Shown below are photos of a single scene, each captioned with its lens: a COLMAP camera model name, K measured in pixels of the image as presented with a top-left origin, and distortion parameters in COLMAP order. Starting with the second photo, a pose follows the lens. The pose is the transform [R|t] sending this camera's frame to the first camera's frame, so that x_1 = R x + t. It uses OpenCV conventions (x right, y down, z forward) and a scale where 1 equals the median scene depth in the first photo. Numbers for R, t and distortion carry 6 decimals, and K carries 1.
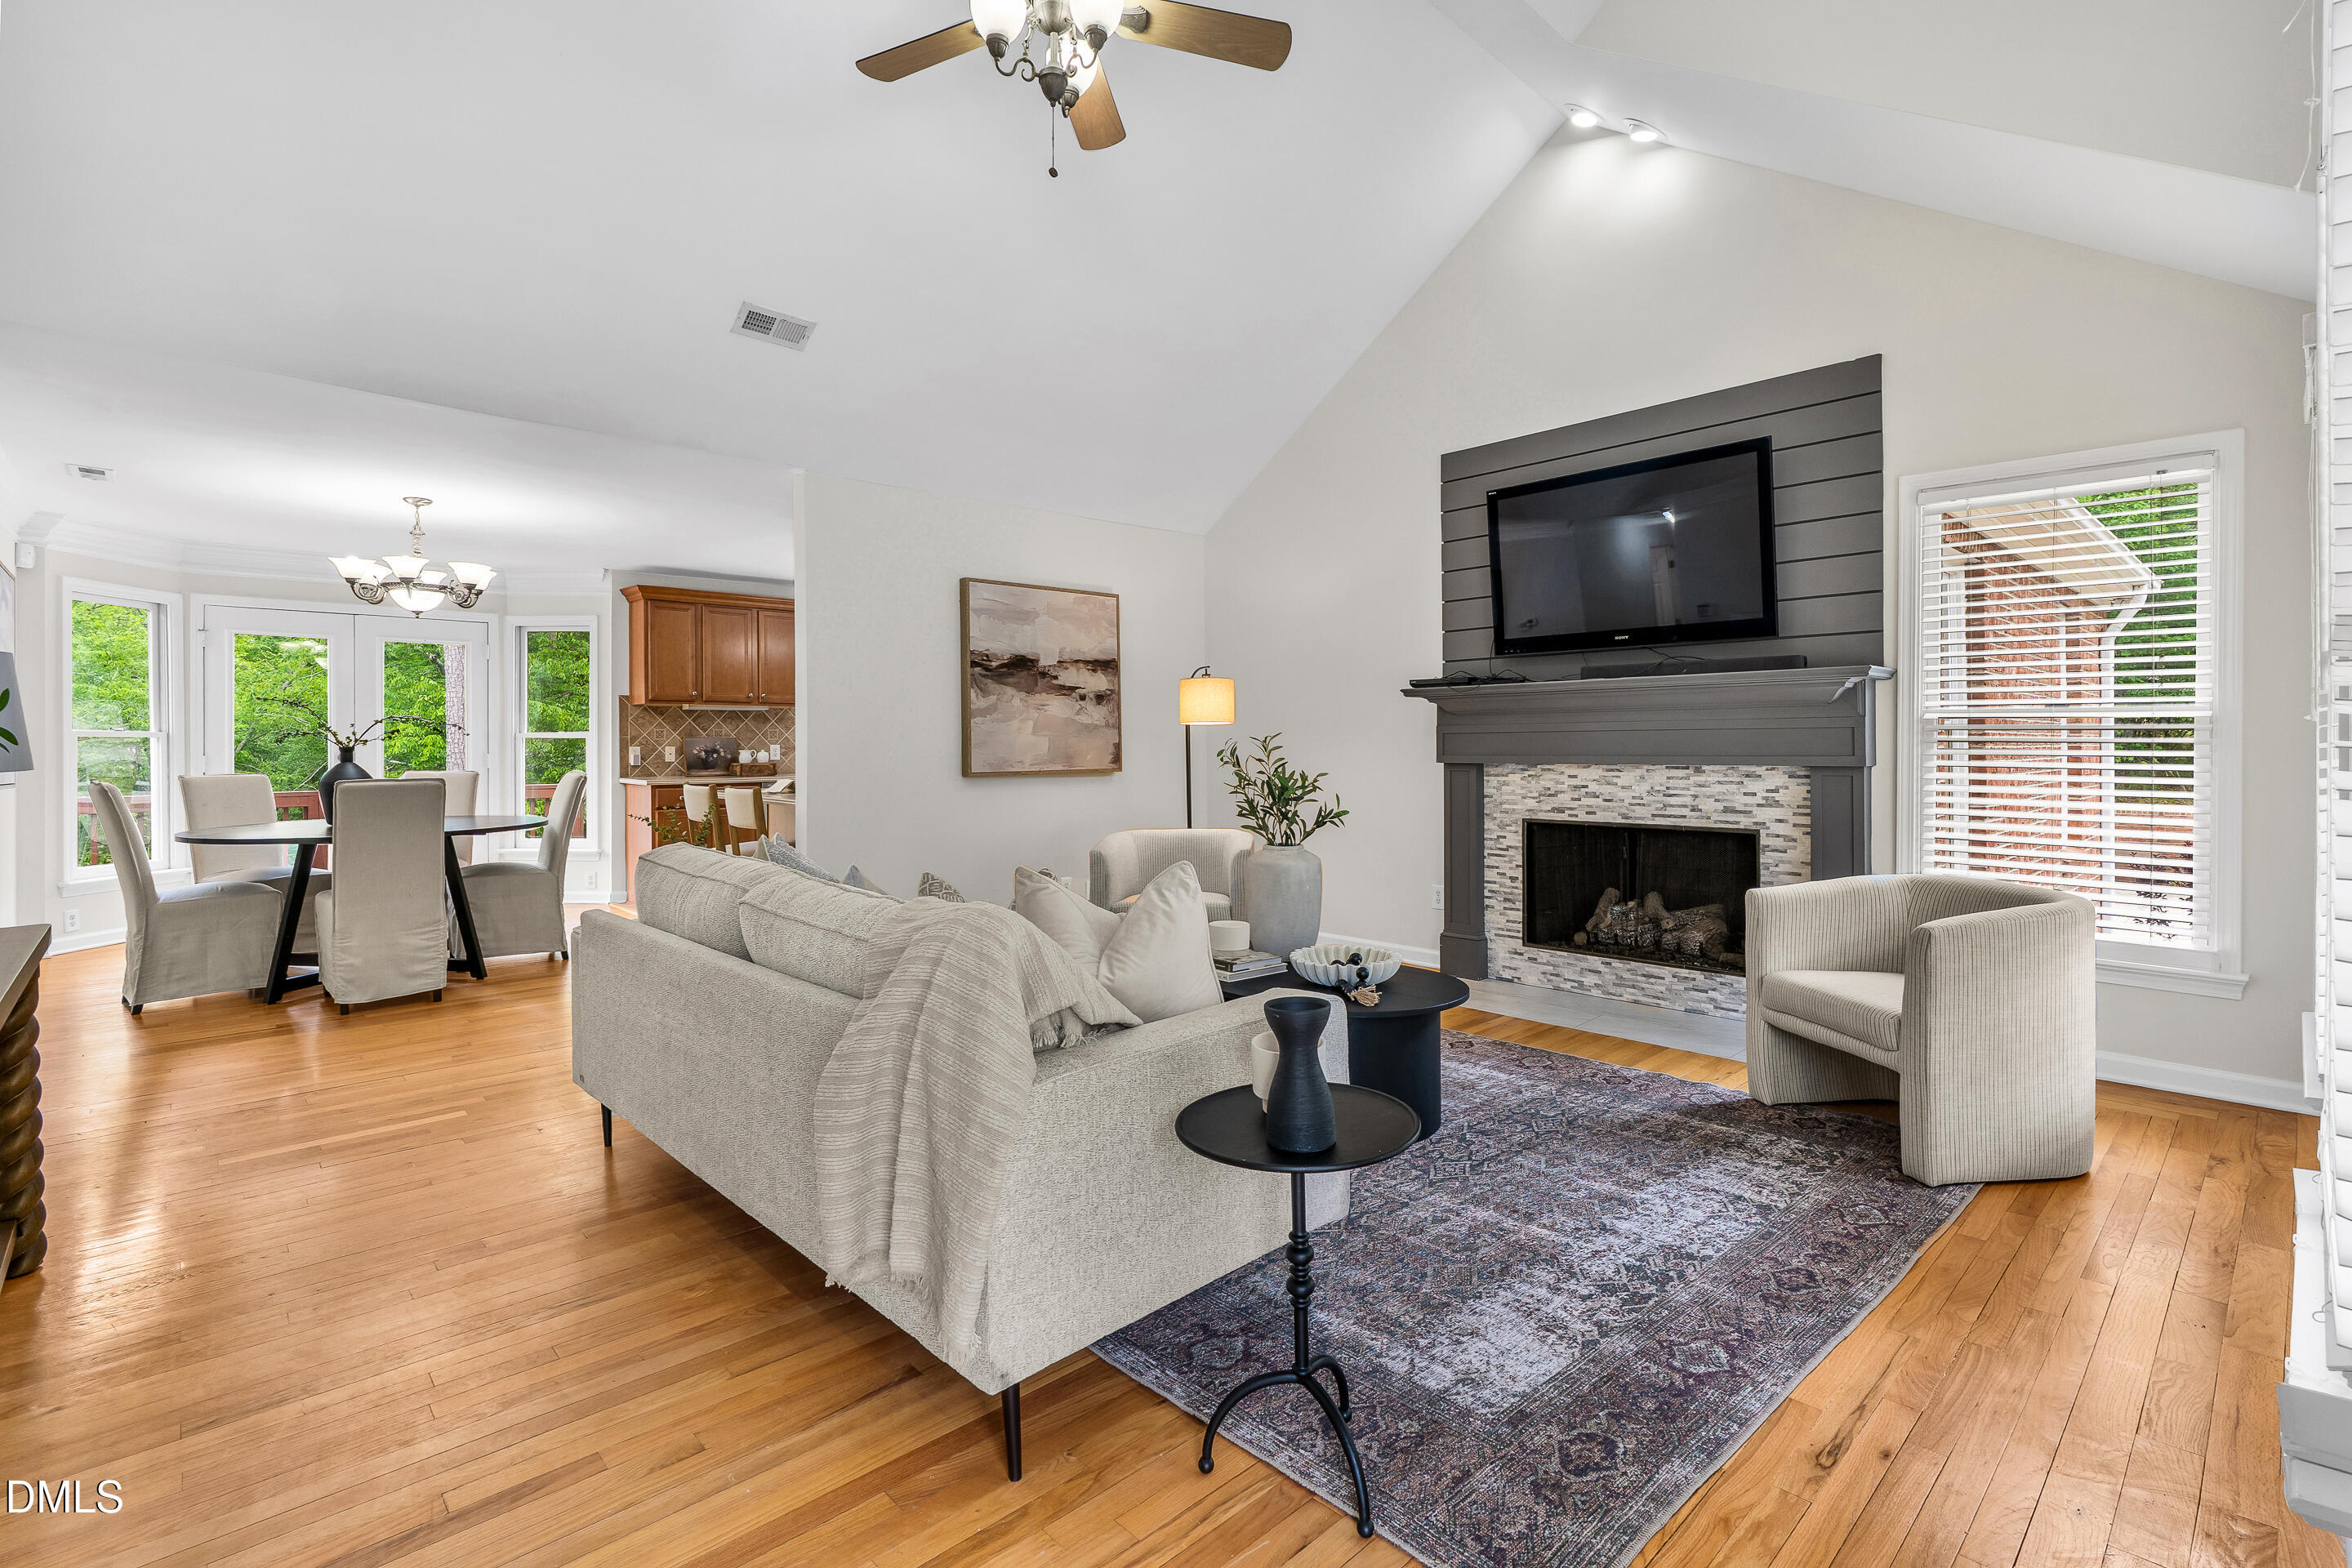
lens RADIAL K [[1075.1, 0, 1197.1], [0, 1075.1, 740.1], [0, 0, 1]] dist [-0.001448, 0.000087]
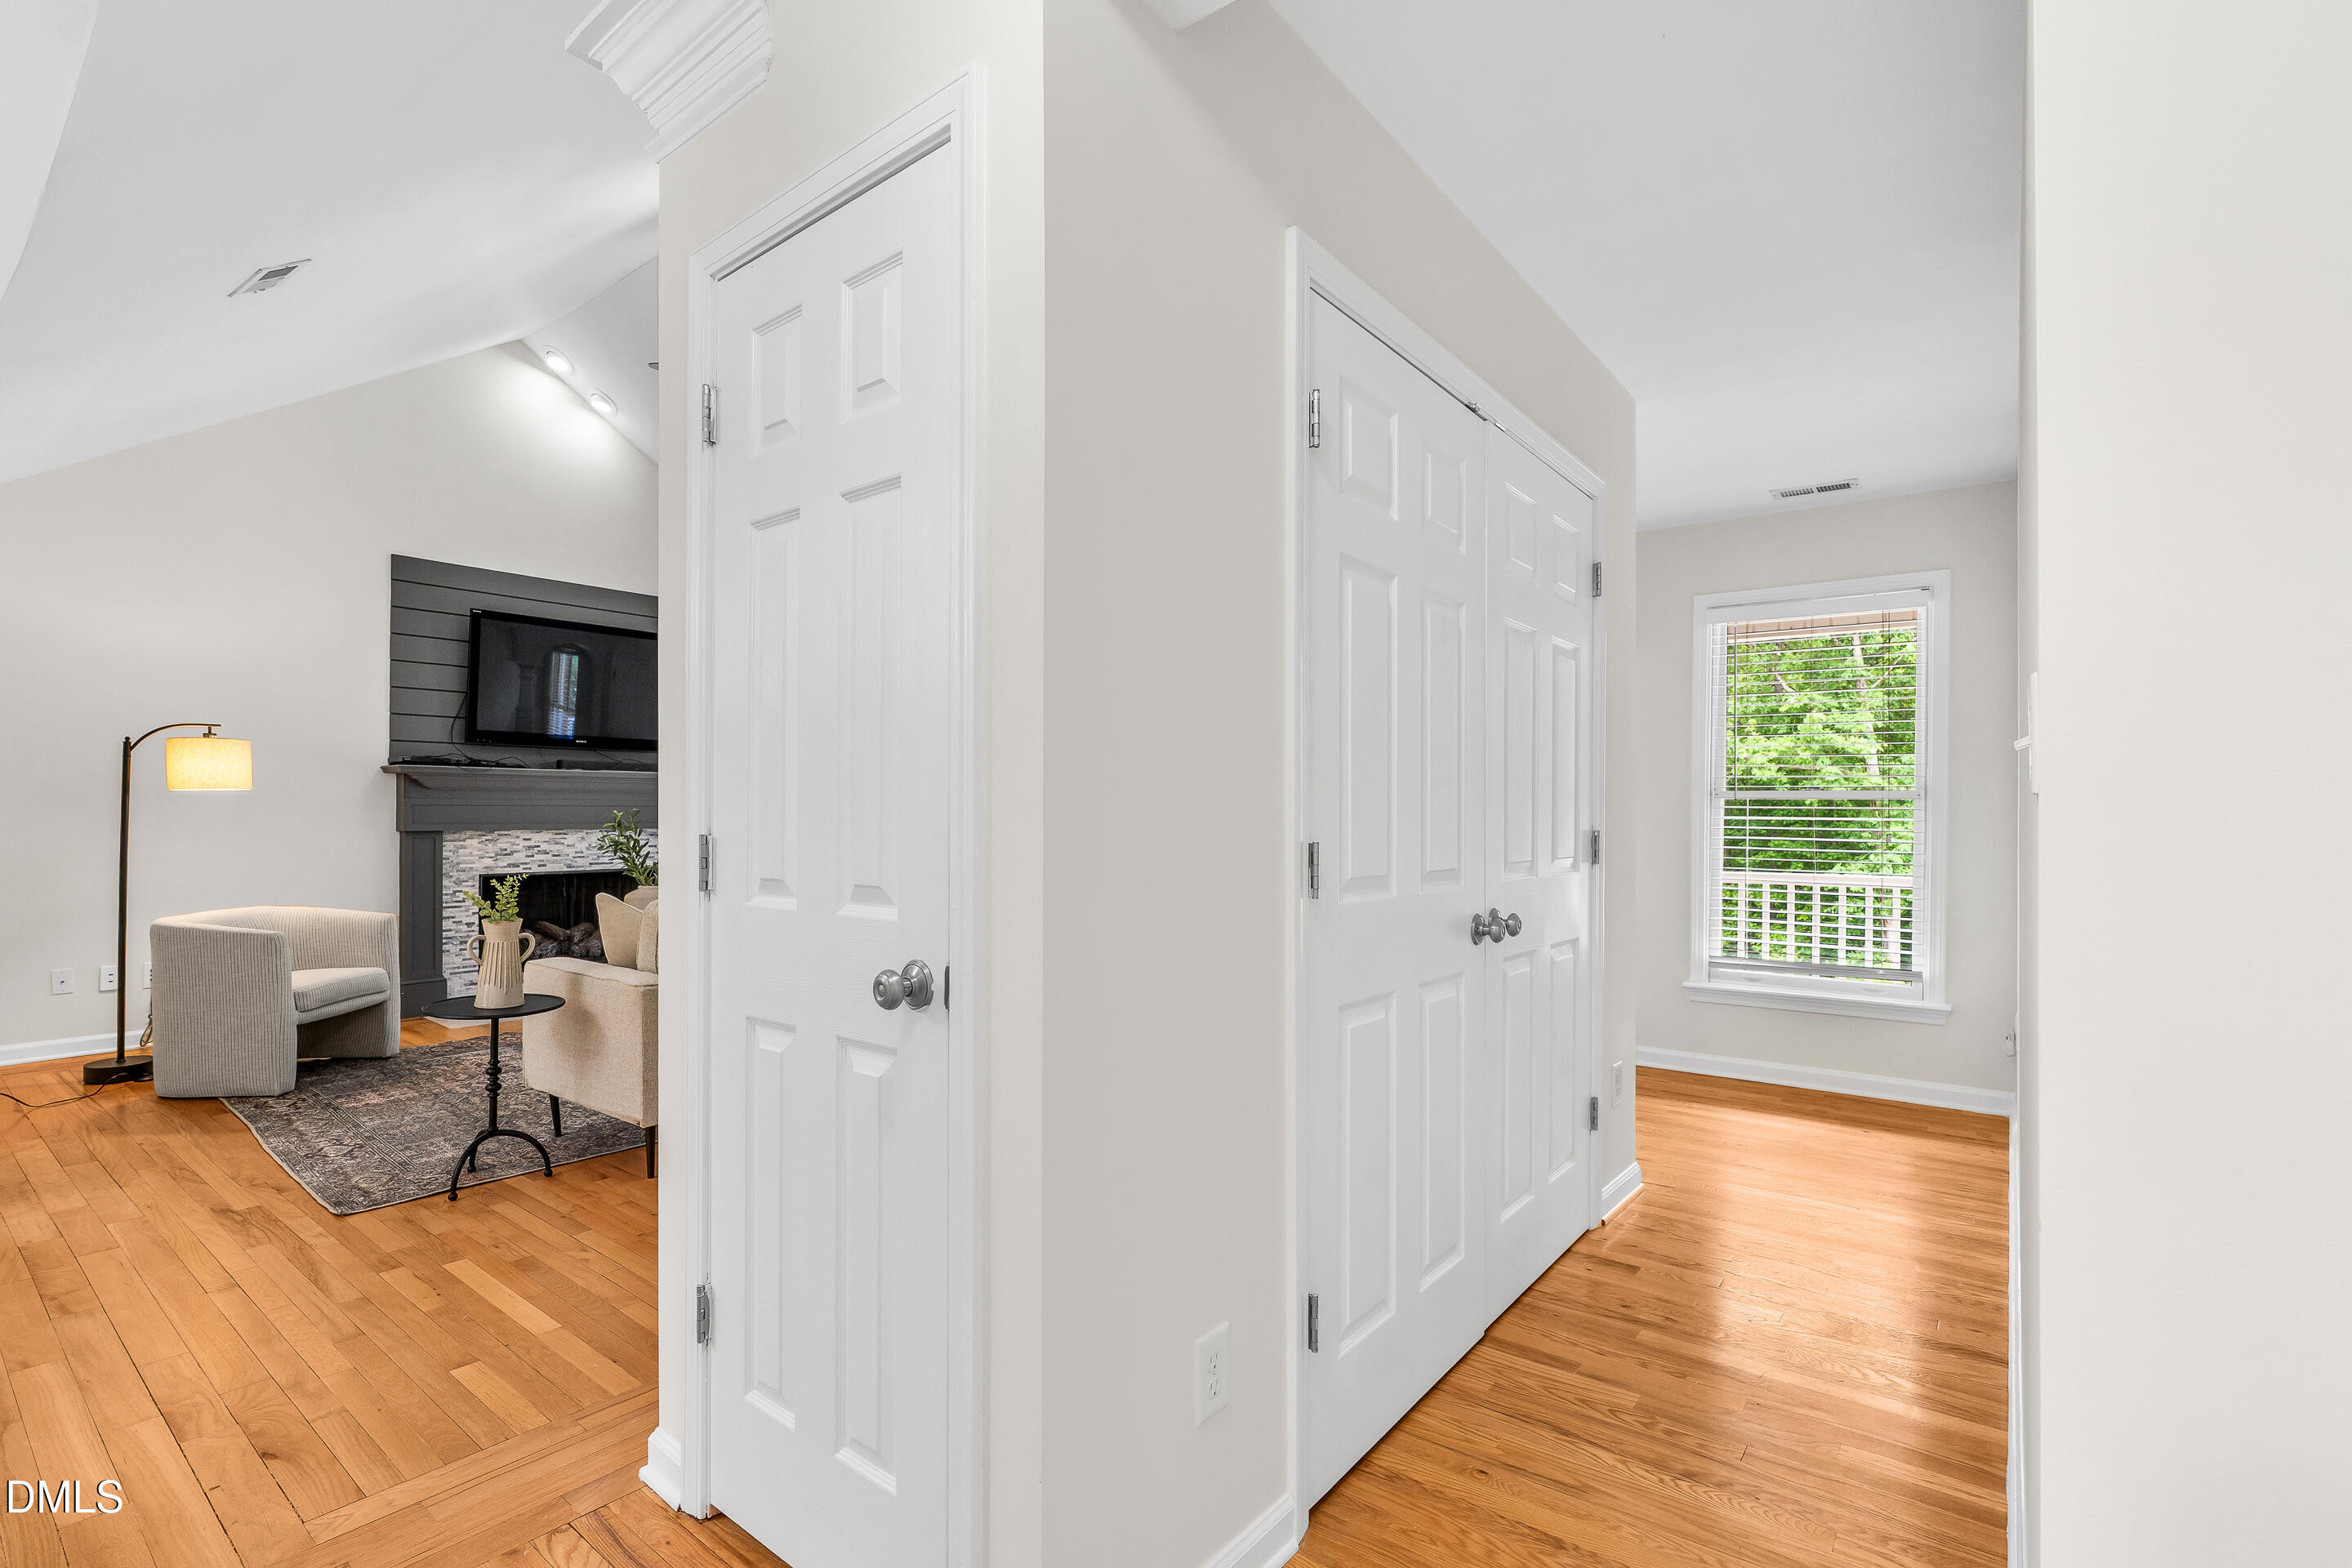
lens RADIAL K [[1075.1, 0, 1183.2], [0, 1075.1, 803.1], [0, 0, 1]] dist [-0.001448, 0.000087]
pose [[-0.137665, 0.010340, 0.990425, -1.088308], [-0.009804, 0.999882, -0.011801, -0.003436], [-0.990430, -0.011335, -0.137547, 0.377932]]
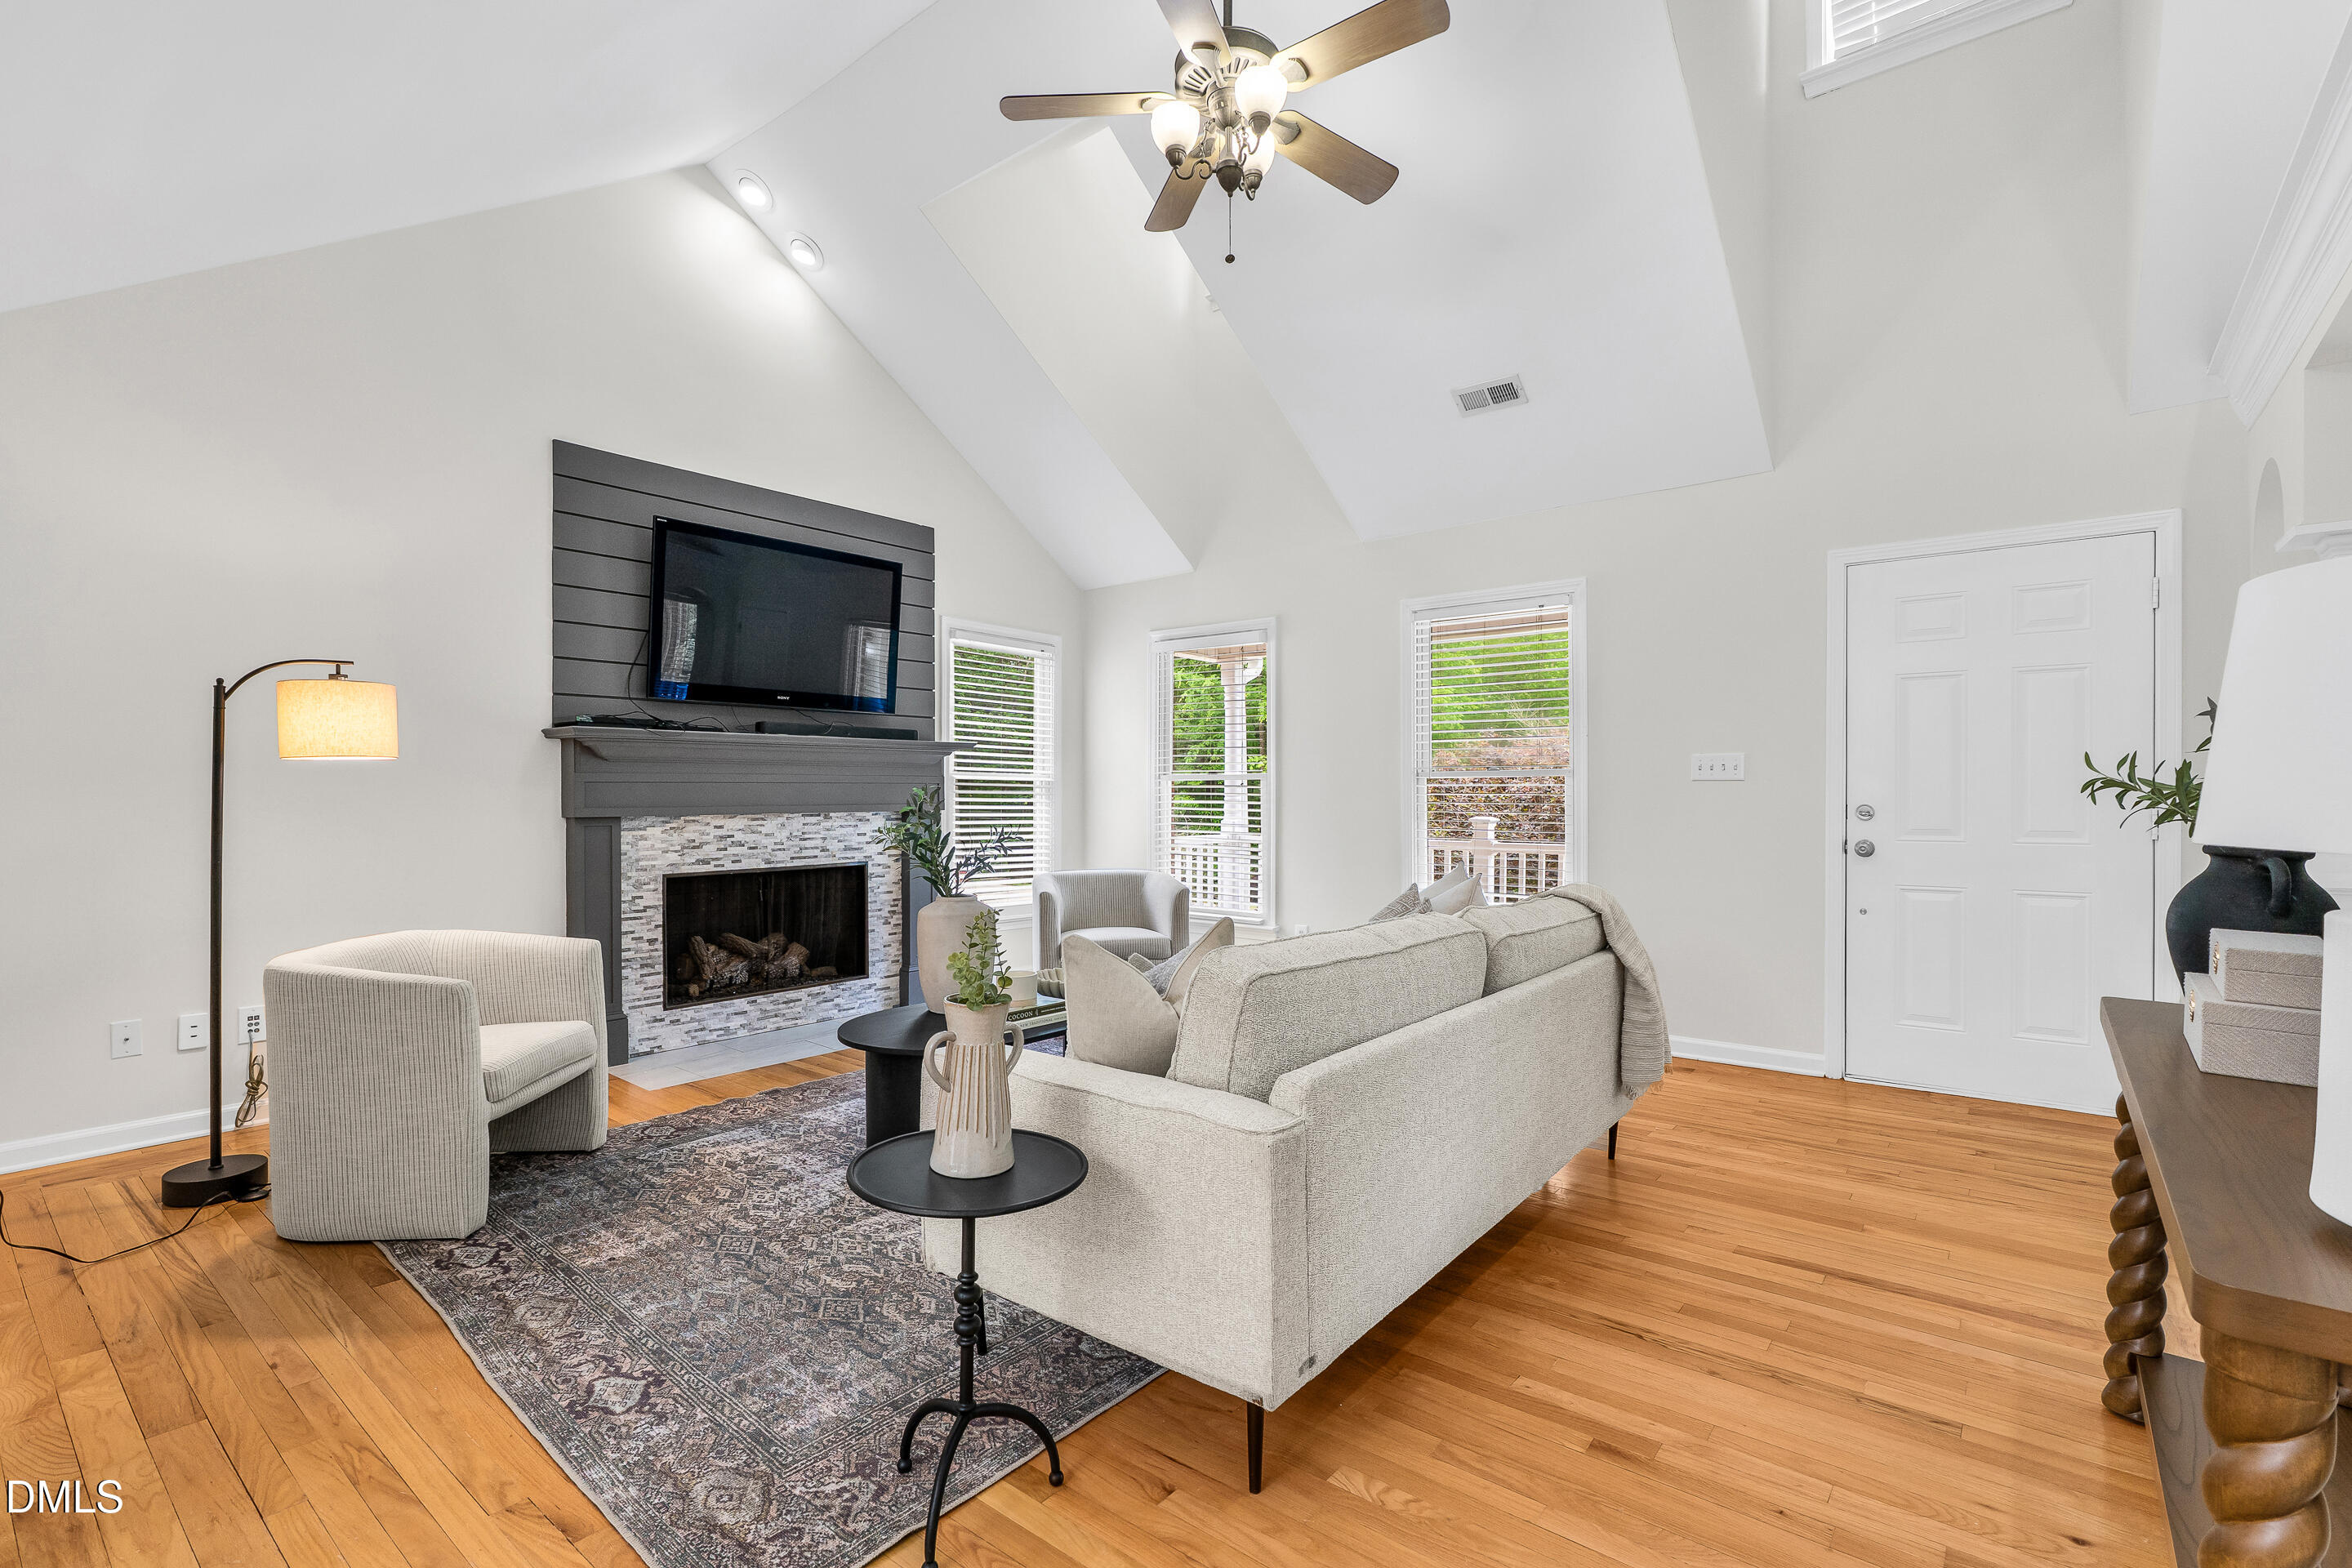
lens RADIAL K [[1075.1, 0, 1173.6], [0, 1075.1, 789.5], [0, 0, 1]] dist [-0.001448, 0.000087]
pose [[-0.114024, 0.003149, 0.993473, -0.703274], [-0.006553, 0.999971, -0.003922, -0.000175], [-0.993456, -0.006958, -0.114000, 0.693273]]
